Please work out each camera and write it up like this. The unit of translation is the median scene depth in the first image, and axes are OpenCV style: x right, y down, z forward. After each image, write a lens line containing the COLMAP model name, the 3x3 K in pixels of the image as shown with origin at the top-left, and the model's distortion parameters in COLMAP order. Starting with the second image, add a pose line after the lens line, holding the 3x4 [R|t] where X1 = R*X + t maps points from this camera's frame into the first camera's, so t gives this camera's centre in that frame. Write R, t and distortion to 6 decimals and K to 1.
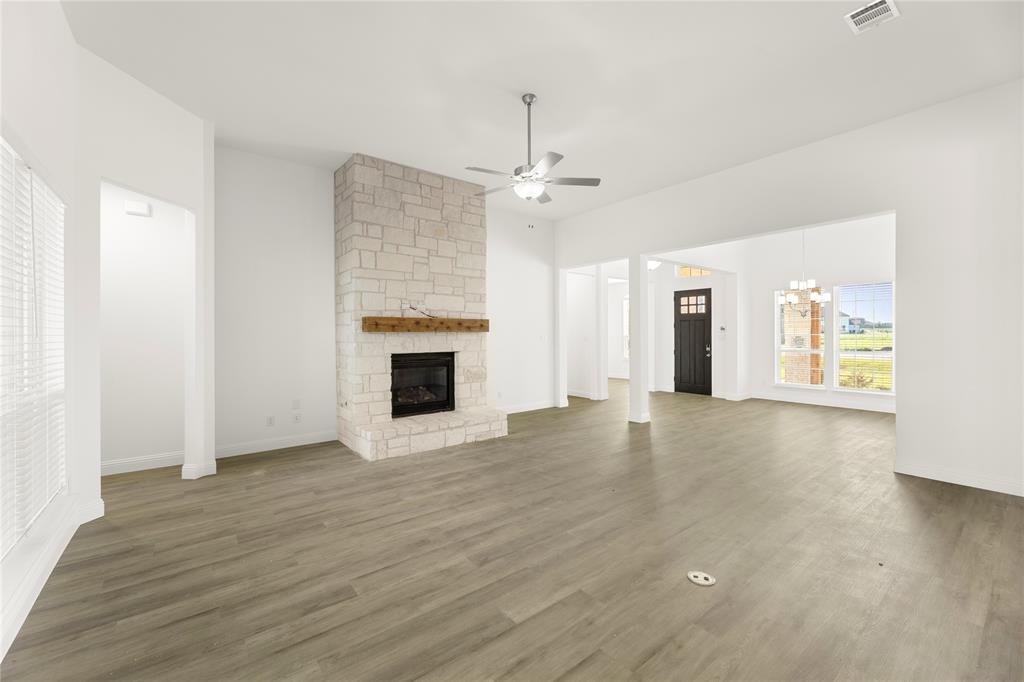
lens RADIAL K [[414.5, 0, 501.0], [0, 414.5, 335.3], [0, 0, 1]] dist [0.000018, -0.000105]
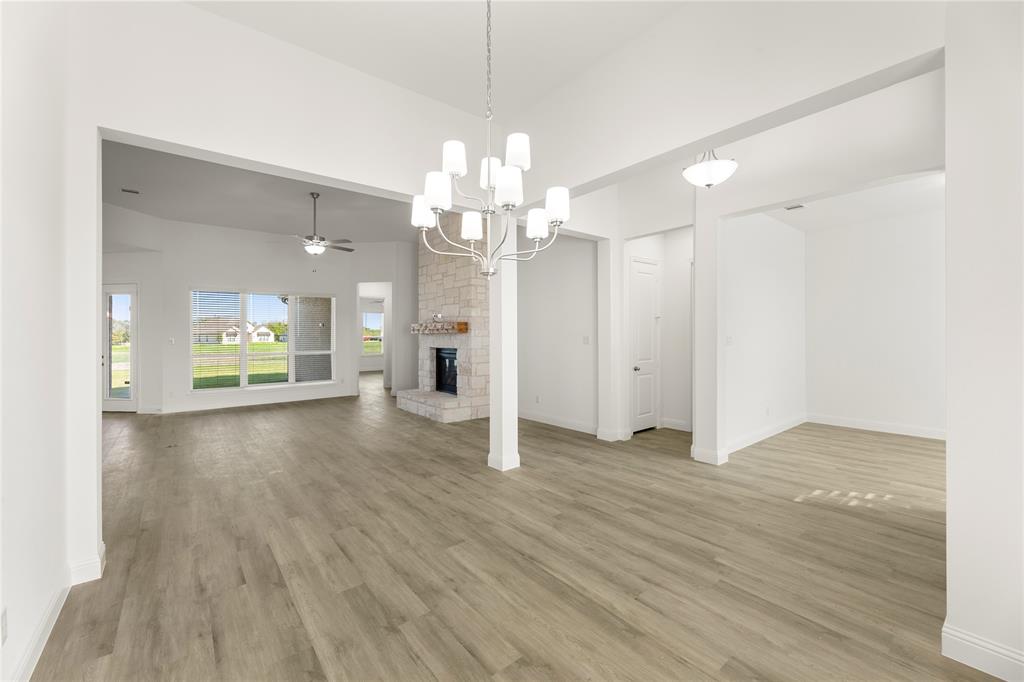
lens RADIAL K [[411.2, 0, 512.3], [0, 411.2, 327.8], [0, 0, 1]] dist [0.000351, 0.000082]
pose [[0.036806, -0.013443, -0.999232, 1.191839], [0.001171, 0.999909, -0.013409, -0.006997], [0.999322, -0.000677, 0.036819, 1.179150]]
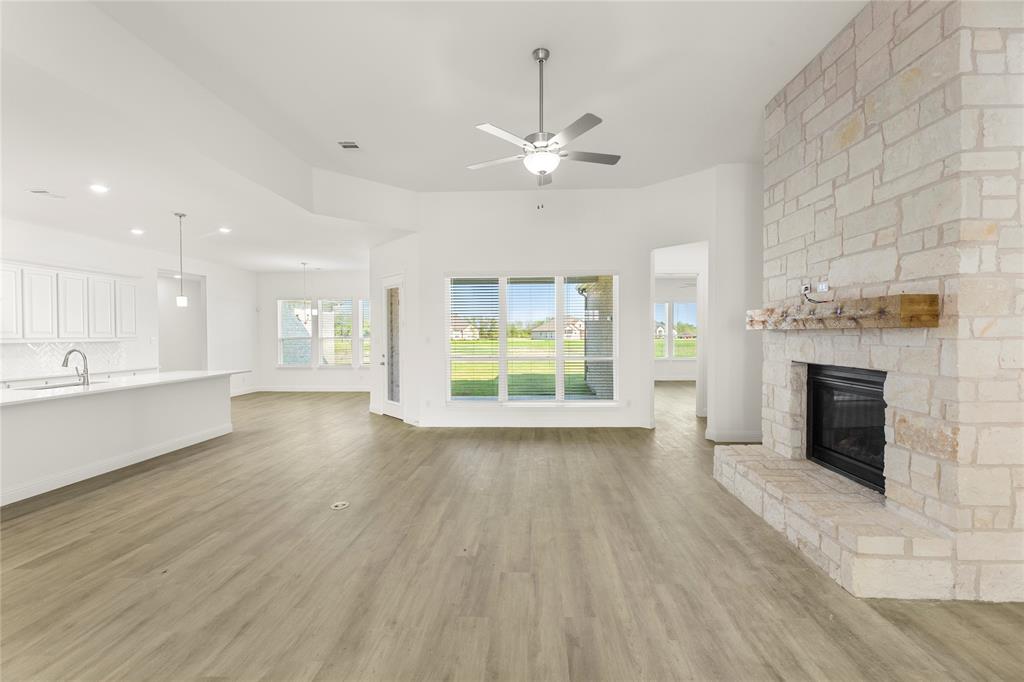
lens RADIAL K [[426.3, 0, 526.7], [0, 426.3, 338.9], [0, 0, 1]] dist [0.000005, 0.000090]
pose [[-0.621100, 0.013891, -0.783608, 0.524814], [0.000433, 0.999849, 0.017382, -0.004487], [0.783731, 0.010457, -0.621012, 1.033592]]
